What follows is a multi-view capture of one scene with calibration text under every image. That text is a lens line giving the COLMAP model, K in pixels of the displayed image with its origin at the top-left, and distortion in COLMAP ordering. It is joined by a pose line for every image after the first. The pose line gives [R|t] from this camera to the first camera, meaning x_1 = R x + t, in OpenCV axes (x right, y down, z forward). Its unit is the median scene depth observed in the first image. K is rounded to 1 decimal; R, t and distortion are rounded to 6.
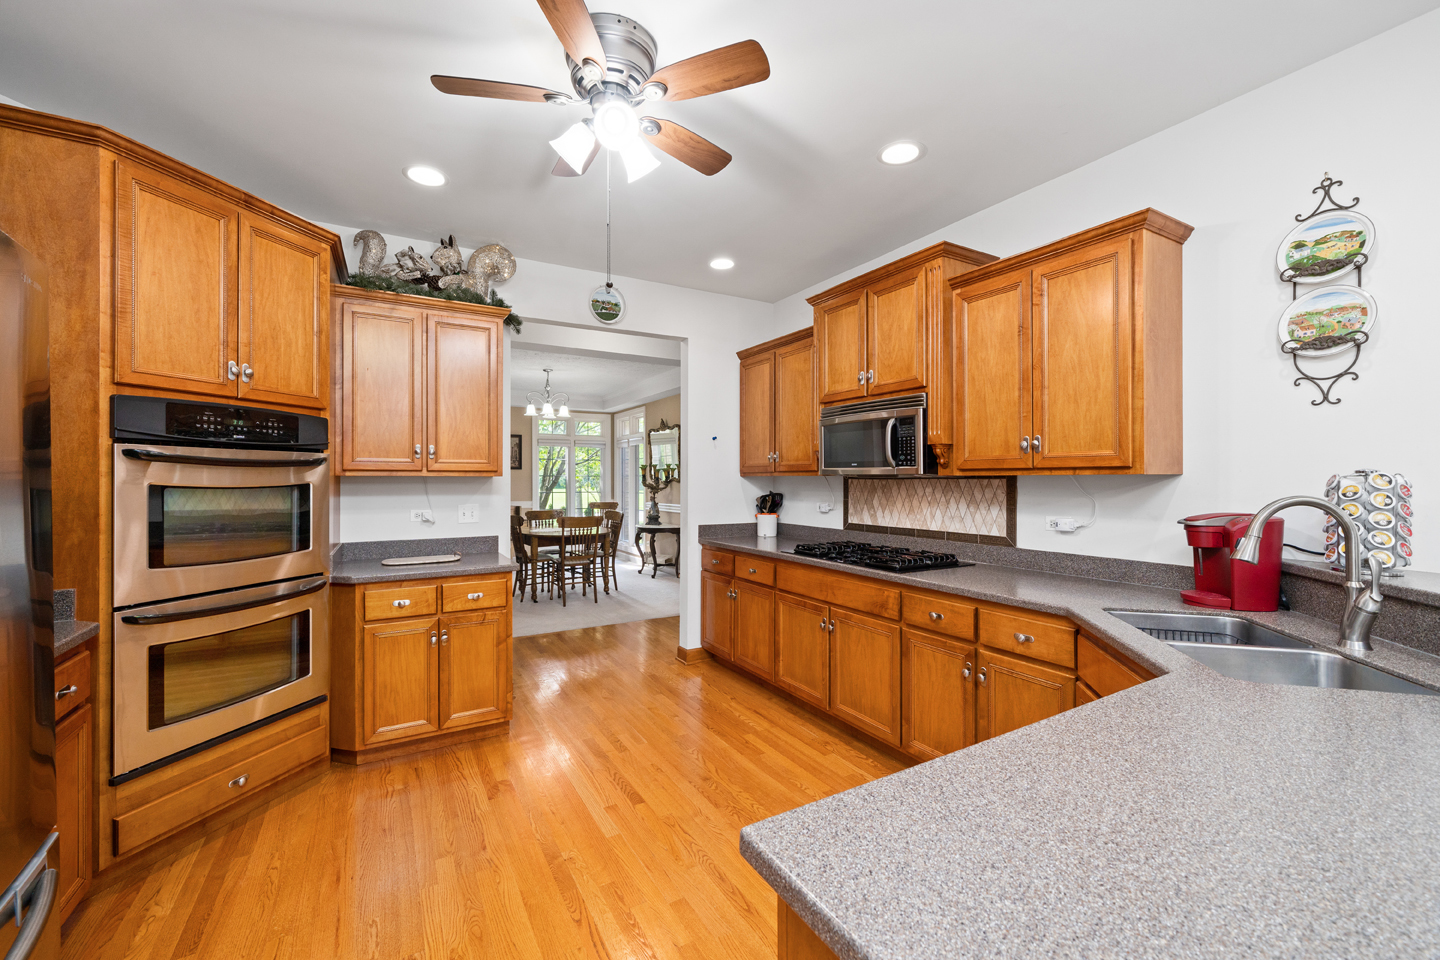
lens RADIAL K [[594.0, 0, 719.9], [0, 594.0, 475.4], [0, 0, 1]] dist [0.000211, -0.000085]
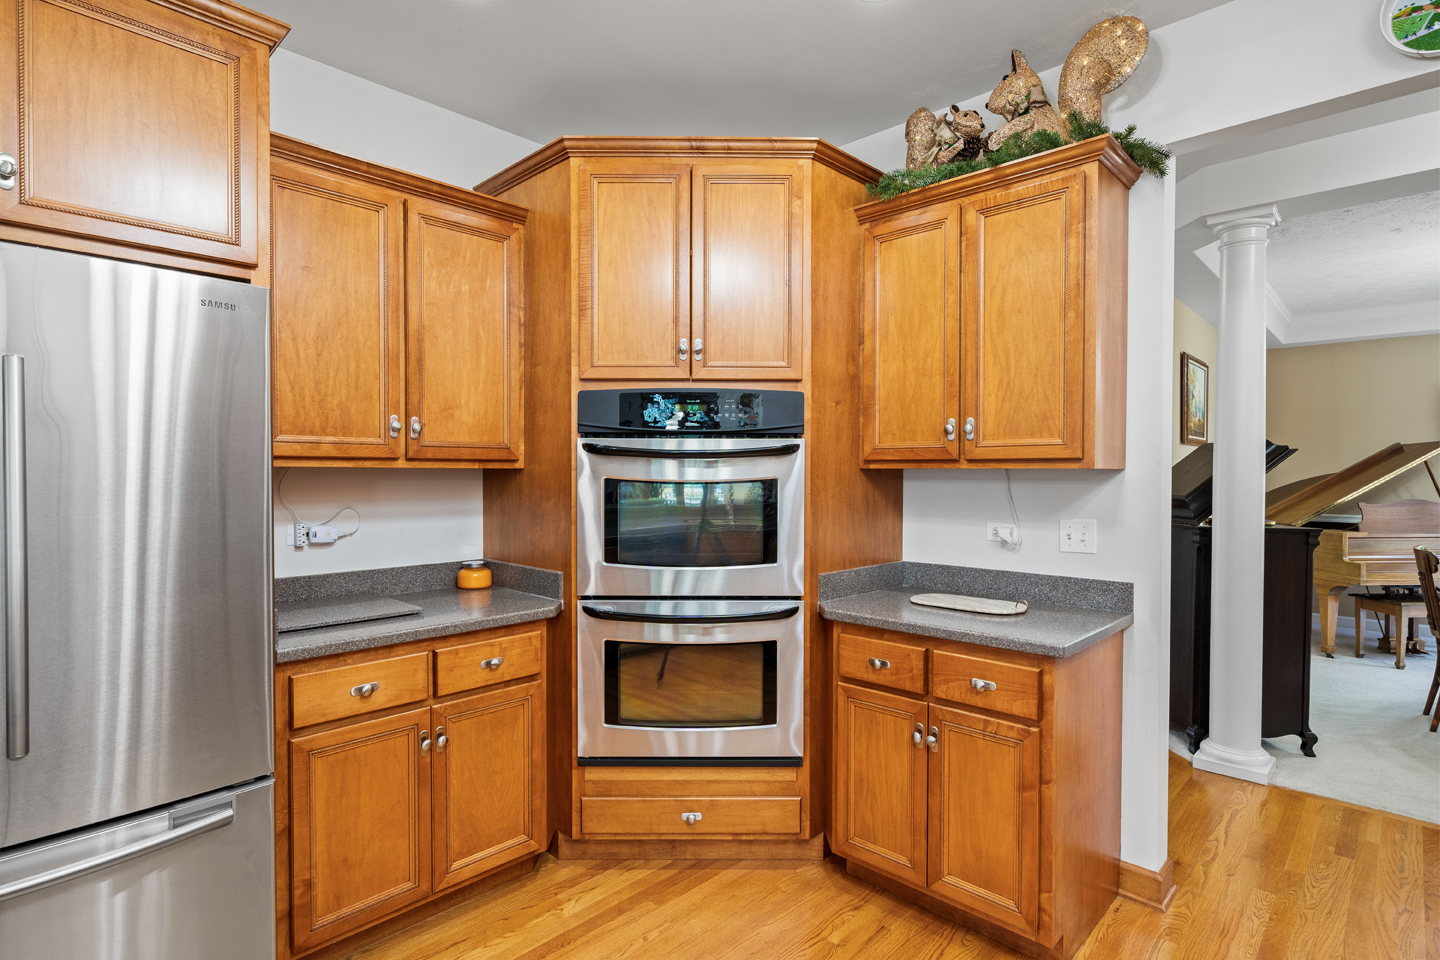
lens RADIAL K [[721.8, 0, 717.9], [0, 721.8, 488.9], [0, 0, 1]] dist [-0.004019, -0.000091]
pose [[0.252797, 0.012871, -0.967434, 0.197452], [0.001874, 0.999903, 0.013792, 0.013429], [0.967517, -0.005299, 0.252749, 0.681304]]
